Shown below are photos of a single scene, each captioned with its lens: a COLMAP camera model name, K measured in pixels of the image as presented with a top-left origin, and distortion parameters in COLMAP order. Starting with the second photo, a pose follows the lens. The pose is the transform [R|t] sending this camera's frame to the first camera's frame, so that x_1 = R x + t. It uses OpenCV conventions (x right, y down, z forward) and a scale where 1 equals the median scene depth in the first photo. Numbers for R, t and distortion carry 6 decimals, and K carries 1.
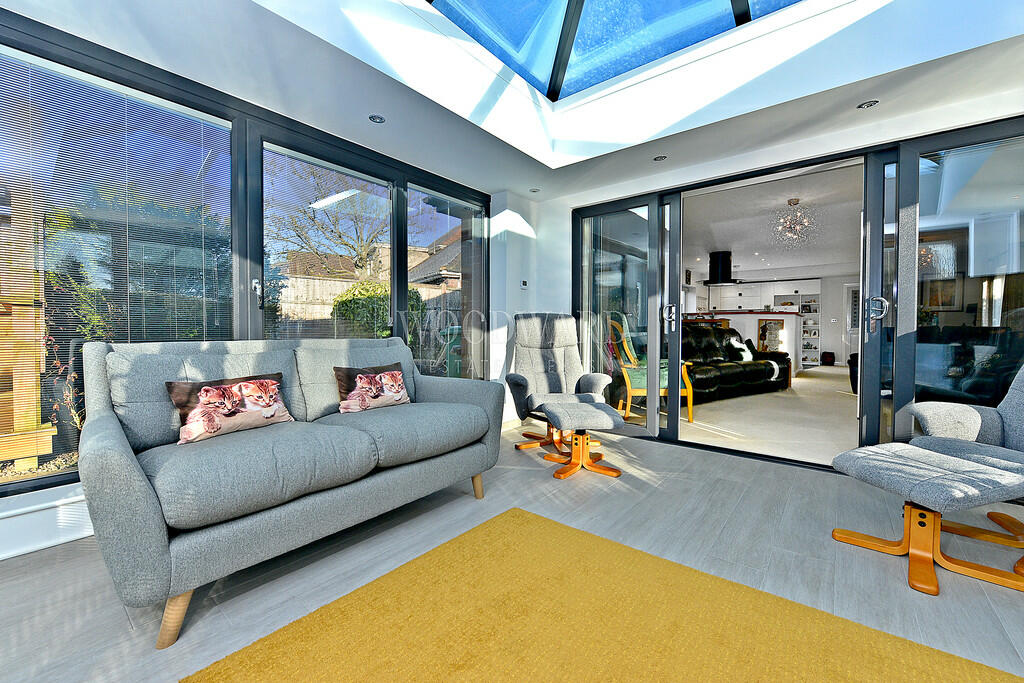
lens RADIAL K [[408.2, 0, 515.6], [0, 408.2, 338.1], [0, 0, 1]] dist [0.000547, 0.000046]
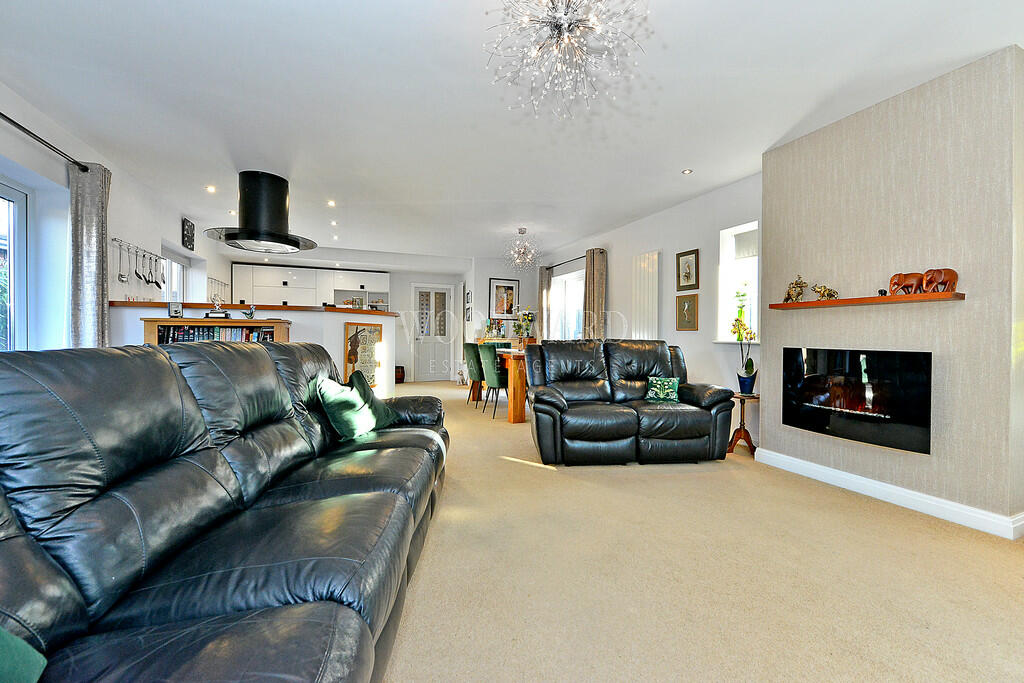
lens RADIAL K [[408.2, 0, 515.6], [0, 408.2, 338.1], [0, 0, 1]] dist [0.000547, 0.000046]
pose [[0.490985, -0.008657, 0.871125, 0.249385], [0.014571, 0.999892, 0.001724, -0.024454], [-0.871046, 0.011847, 0.491058, 0.554637]]
